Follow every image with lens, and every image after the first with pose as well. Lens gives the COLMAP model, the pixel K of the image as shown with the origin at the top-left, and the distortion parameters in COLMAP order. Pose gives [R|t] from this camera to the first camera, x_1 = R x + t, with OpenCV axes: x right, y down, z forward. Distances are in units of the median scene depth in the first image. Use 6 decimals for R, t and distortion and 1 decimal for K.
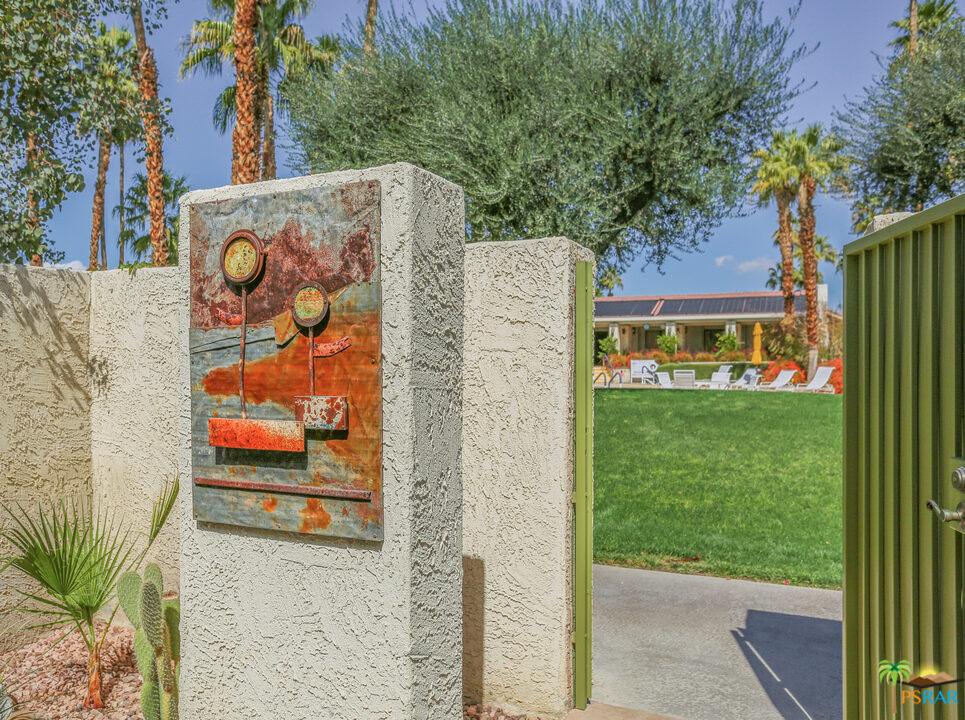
lens RADIAL K [[803.6, 0, 417.1], [0, 803.6, 367.4], [0, 0, 1]] dist [-0.034699, 0.021552]
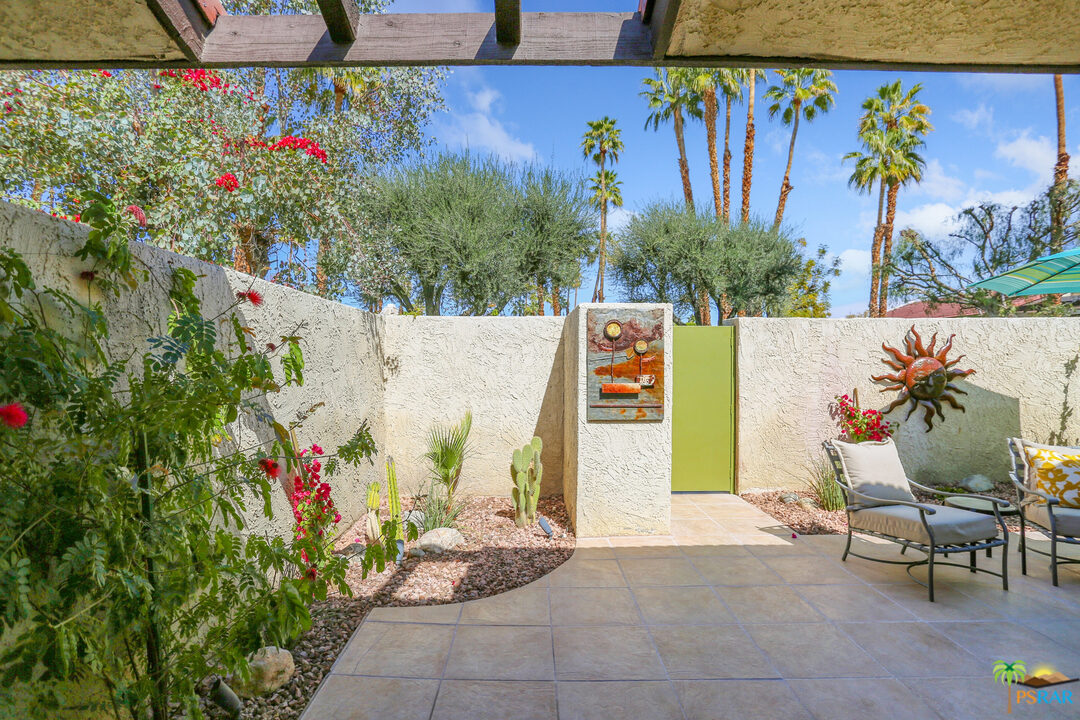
lens RADIAL K [[553.0, 0, 513.3], [0, 553.0, 357.3], [0, 0, 1]] dist [-0.070922, 0.026663]
pose [[0.896068, 0.005986, 0.443877, -1.518863], [-0.000923, 0.999932, -0.011620, -0.008096], [-0.443916, 0.010002, 0.896013, -0.697226]]
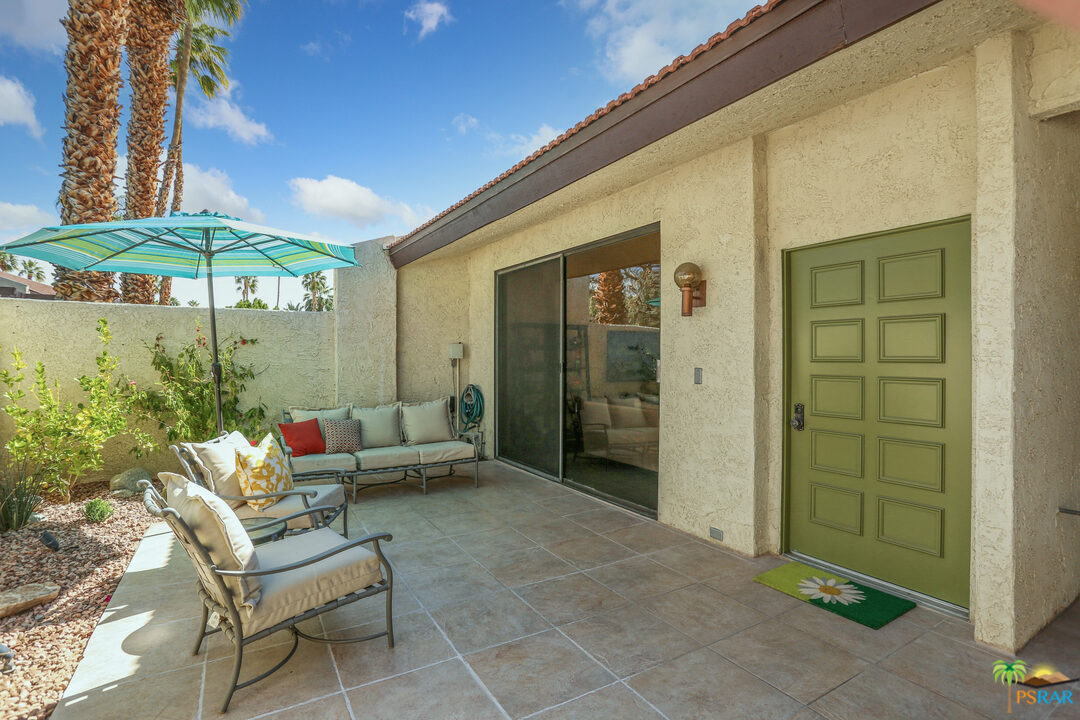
lens RADIAL K [[534.0, 0, 534.6], [0, 534.0, 358.0], [0, 0, 1]] dist [-0.052731, 0.021375]
pose [[-0.841293, -0.000079, 0.540580, -0.668891], [0.003800, 0.999974, 0.006060, 0.013001], [-0.540566, 0.007152, -0.841271, 0.971136]]
